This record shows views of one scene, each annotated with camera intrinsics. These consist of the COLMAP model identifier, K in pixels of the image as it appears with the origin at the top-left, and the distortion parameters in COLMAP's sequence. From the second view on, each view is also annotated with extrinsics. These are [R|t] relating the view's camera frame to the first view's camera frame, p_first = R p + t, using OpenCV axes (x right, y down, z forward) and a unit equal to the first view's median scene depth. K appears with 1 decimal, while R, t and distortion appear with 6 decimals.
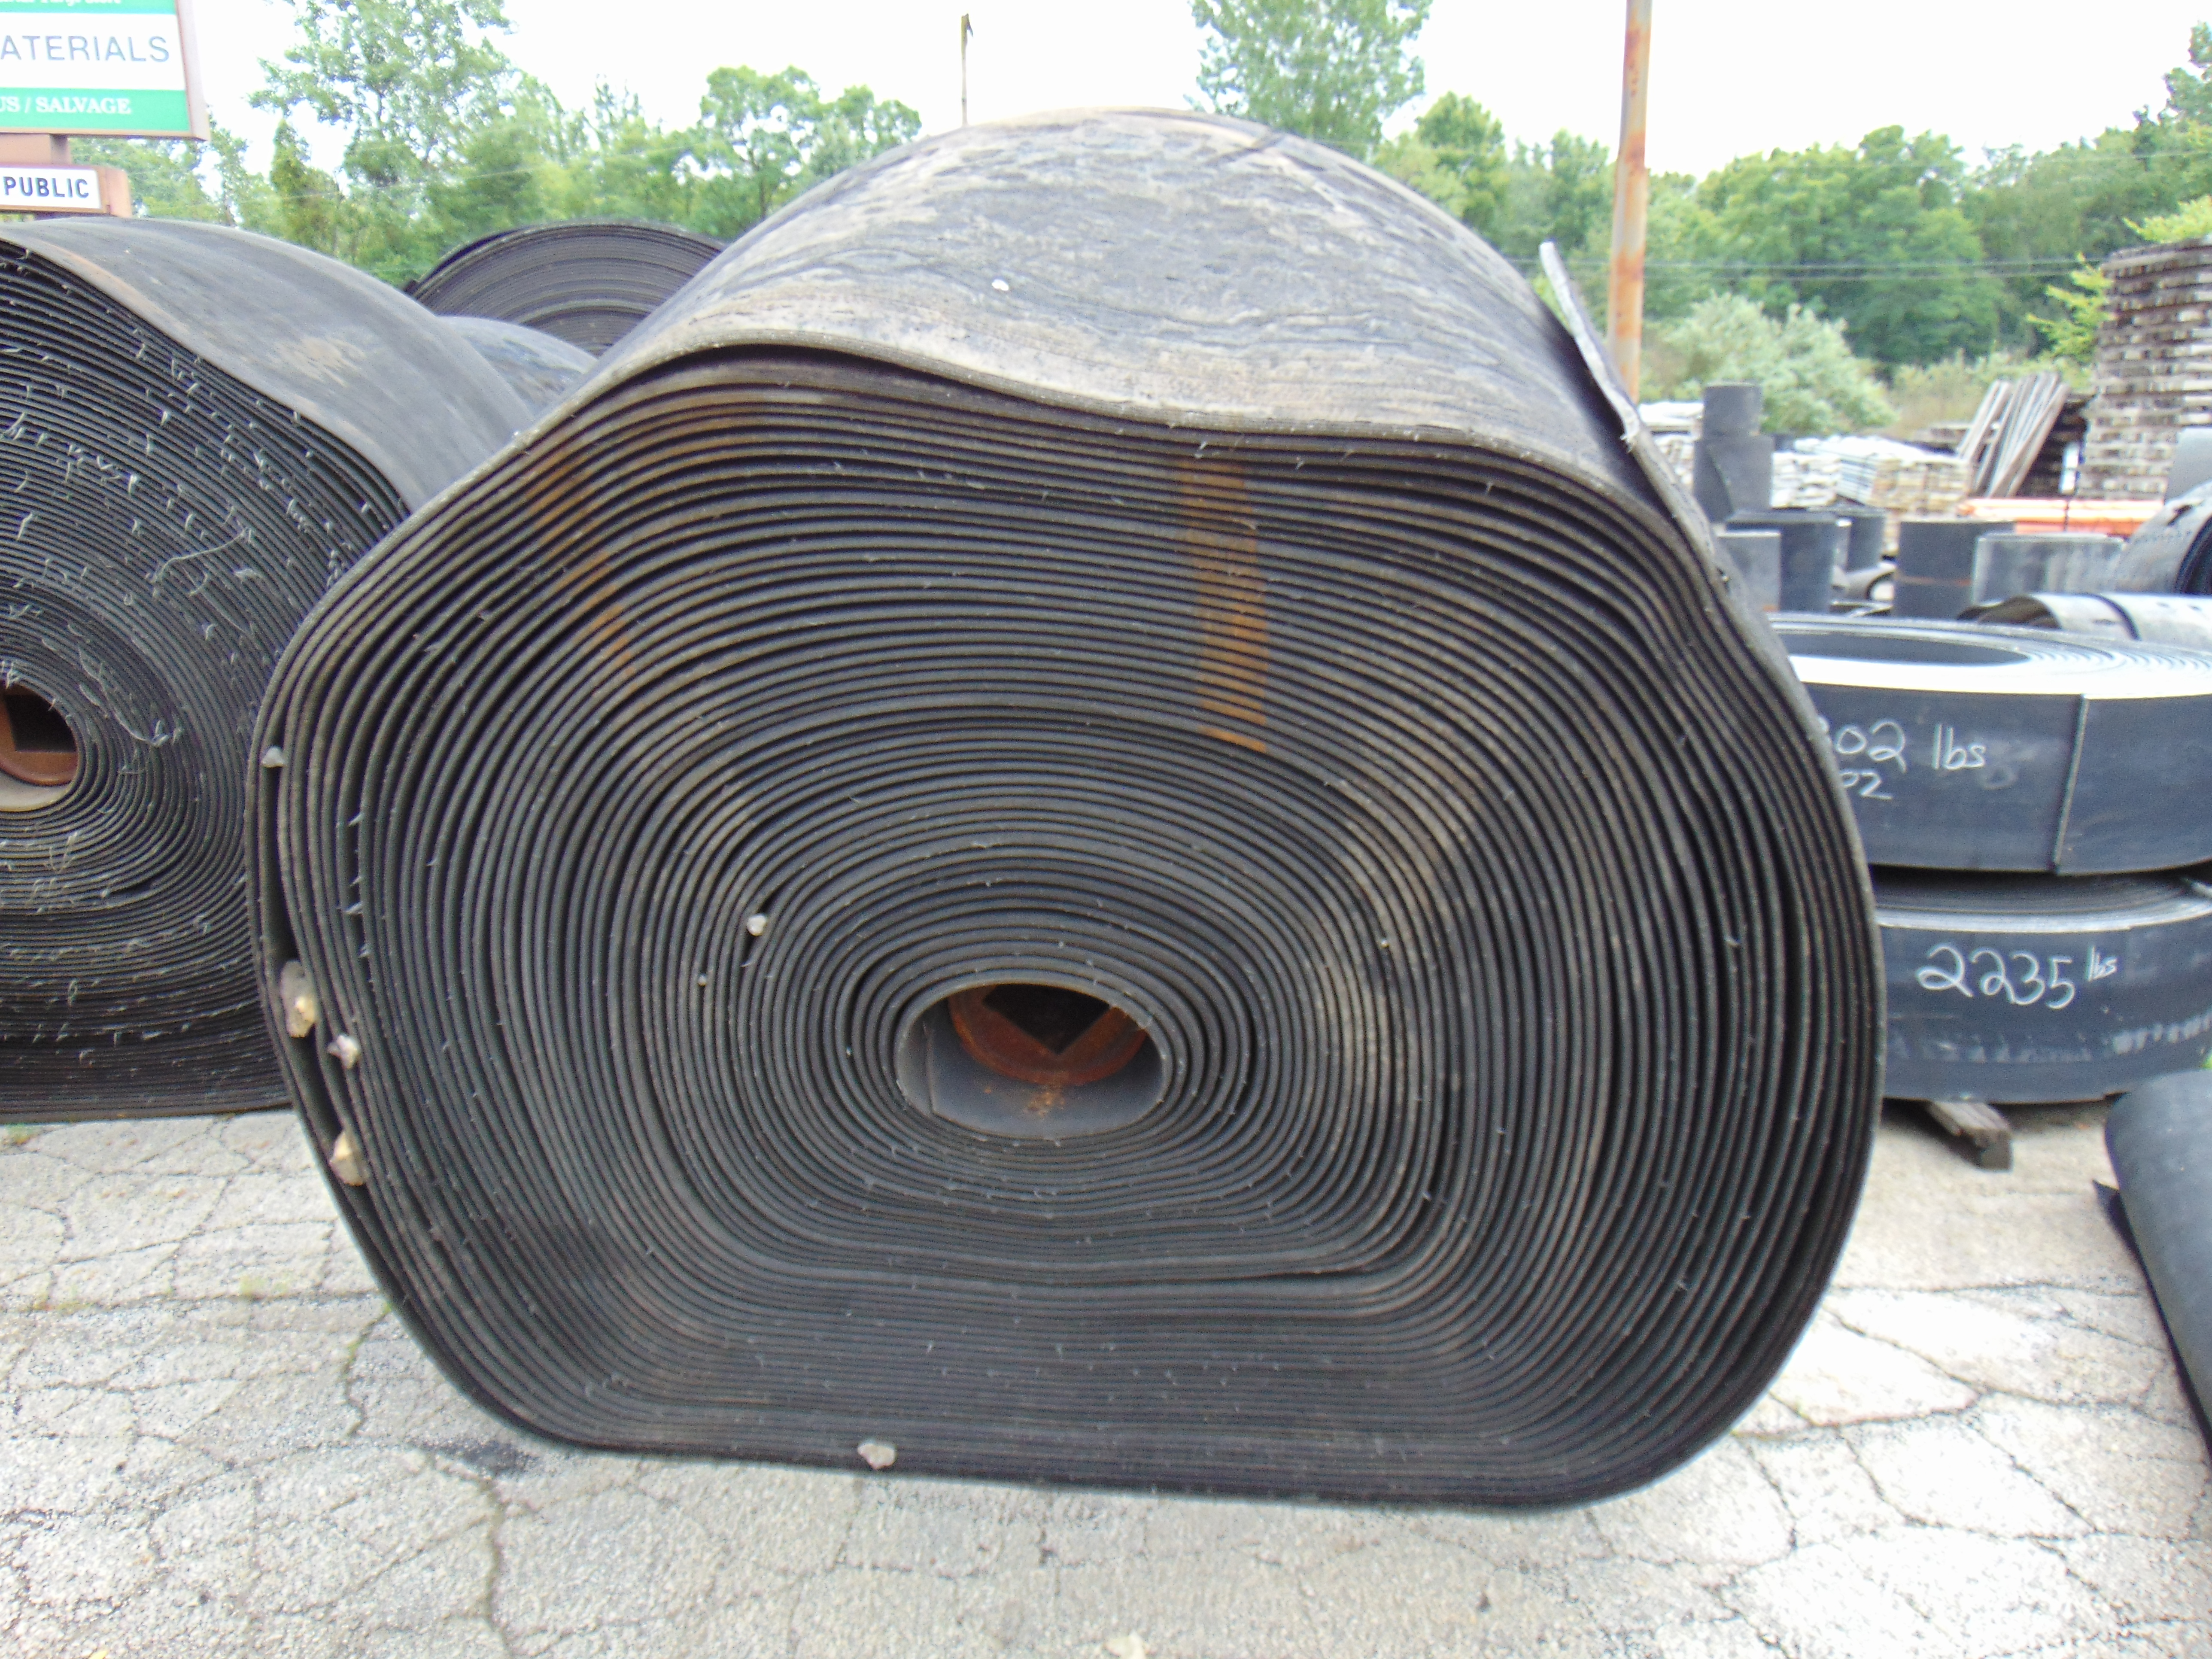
lens RADIAL K [[1601.0, 0, 1104.9], [0, 1601.0, 829.7], [0, 0, 1]] dist [0.003465, 0.000620]
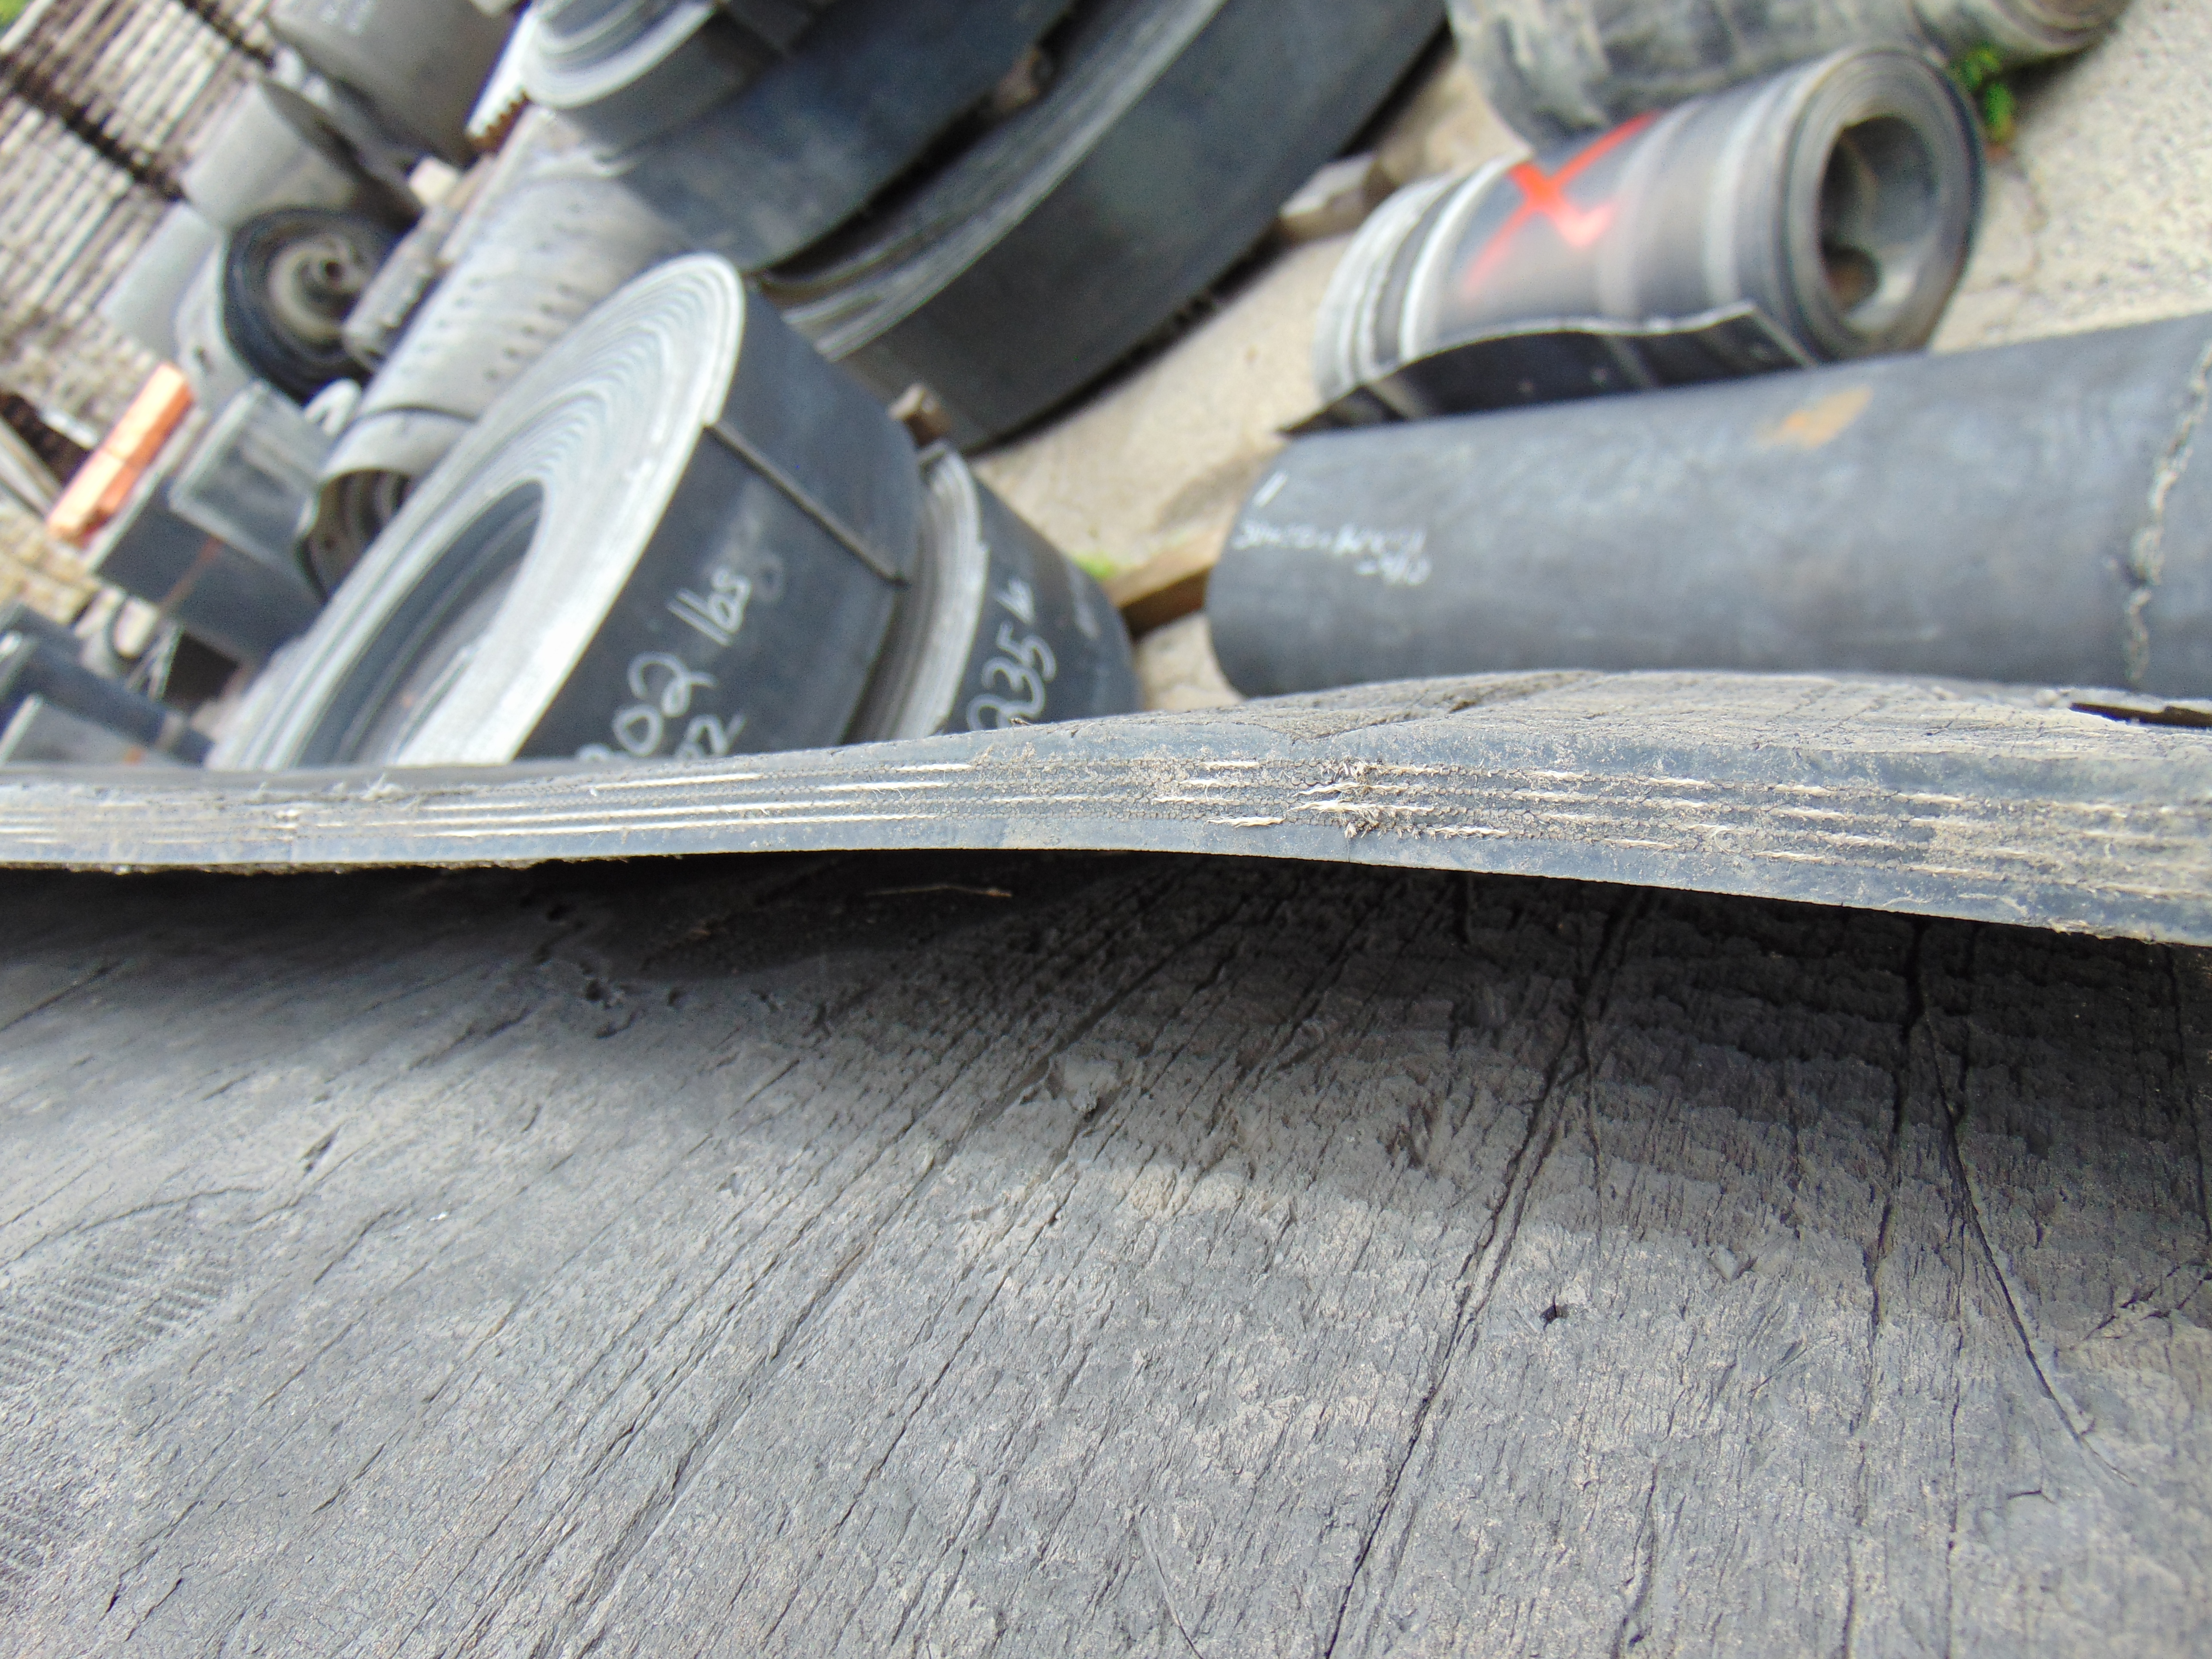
lens RADIAL K [[1601.0, 0, 1107.2], [0, 1601.0, 829.3], [0, 0, 1]] dist [0.003465, 0.000620]
pose [[0.168170, -0.830726, 0.530672, 0.139199], [0.809380, 0.423660, 0.406714, -0.142946], [-0.562693, 0.361118, 0.743620, 0.458483]]
